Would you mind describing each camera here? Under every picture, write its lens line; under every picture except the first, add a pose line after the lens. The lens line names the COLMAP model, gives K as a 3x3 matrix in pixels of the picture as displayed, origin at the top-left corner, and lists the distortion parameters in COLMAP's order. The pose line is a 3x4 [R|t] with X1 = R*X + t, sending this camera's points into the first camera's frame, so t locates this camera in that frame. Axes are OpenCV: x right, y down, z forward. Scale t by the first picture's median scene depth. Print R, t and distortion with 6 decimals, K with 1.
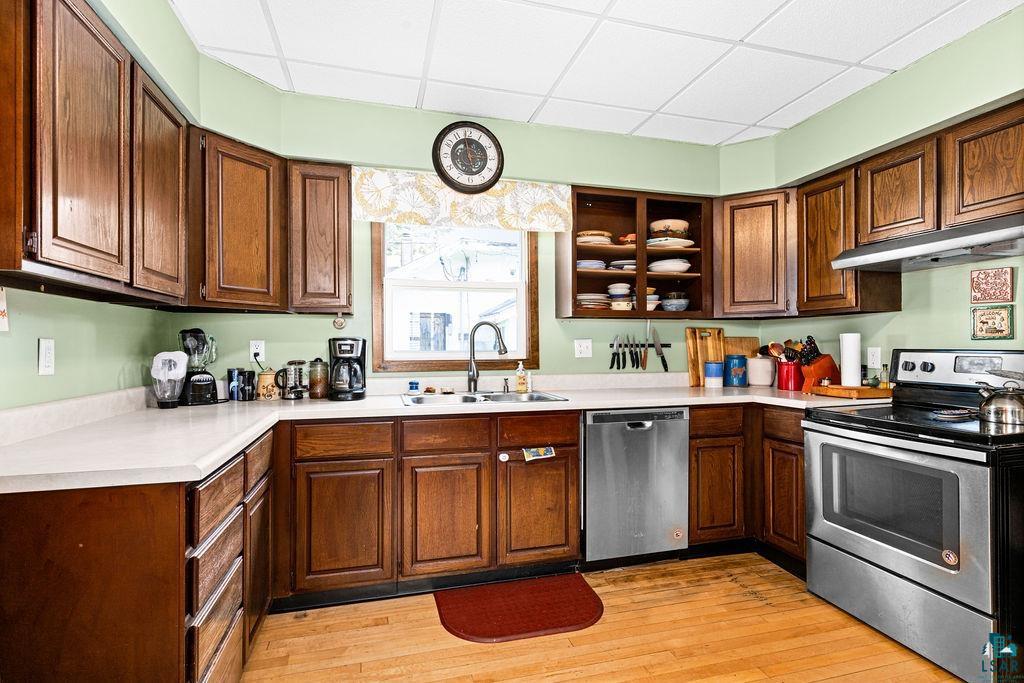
lens RADIAL K [[493.9, 0, 514.7], [0, 493.9, 343.7], [0, 0, 1]] dist [0.000169, 0.000913]
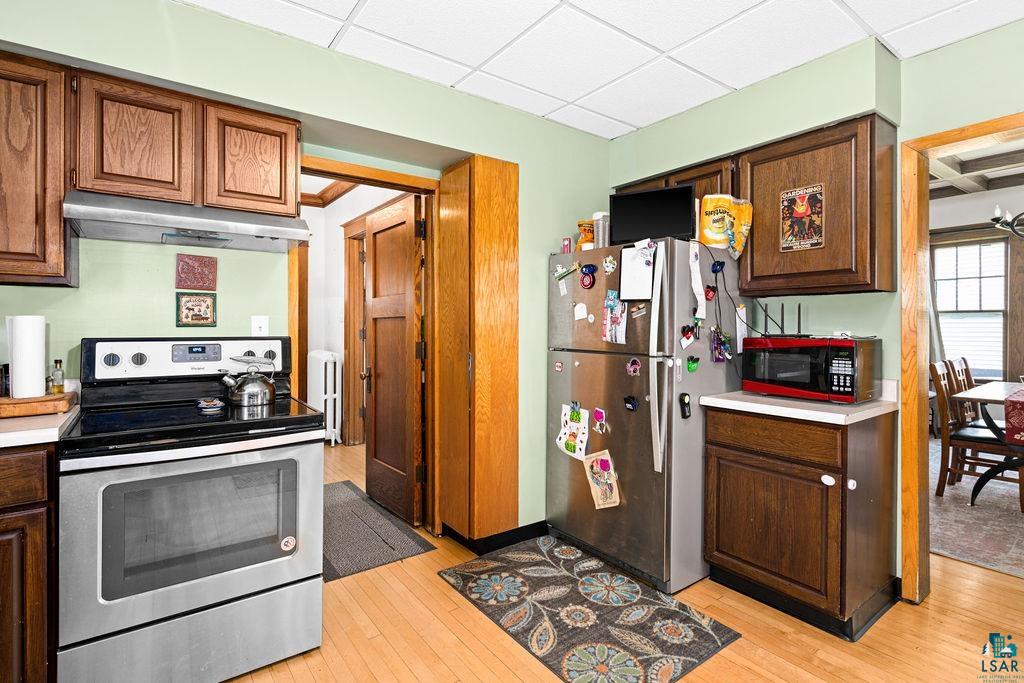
lens RADIAL K [[493.9, 0, 511.5], [0, 493.9, 320.5], [0, 0, 1]] dist [0.000169, 0.000913]
pose [[-0.360837, 0.006525, 0.932606, -0.236992], [-0.007422, 0.999924, -0.009867, -0.018989], [-0.932599, -0.010482, -0.360761, 0.951376]]
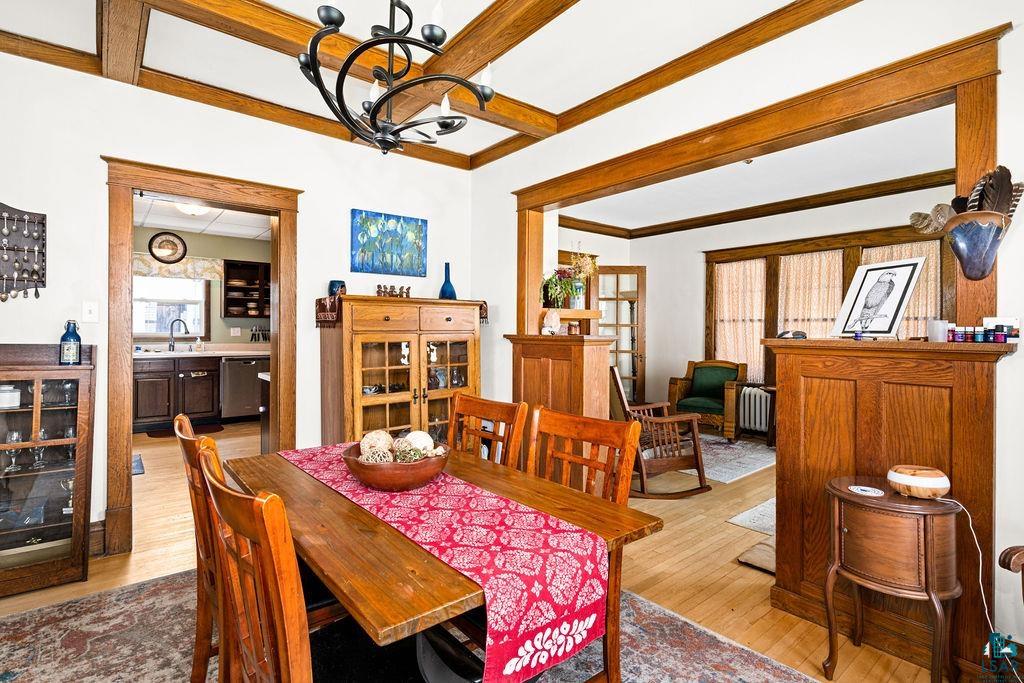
lens RADIAL K [[493.9, 0, 505.0], [0, 493.9, 328.2], [0, 0, 1]] dist [0.000169, 0.000913]
pose [[0.914534, 0.005140, 0.404477, 0.358887], [-0.005586, 0.999984, -0.000078, -0.013019], [-0.404471, -0.002189, 0.914548, -1.504889]]
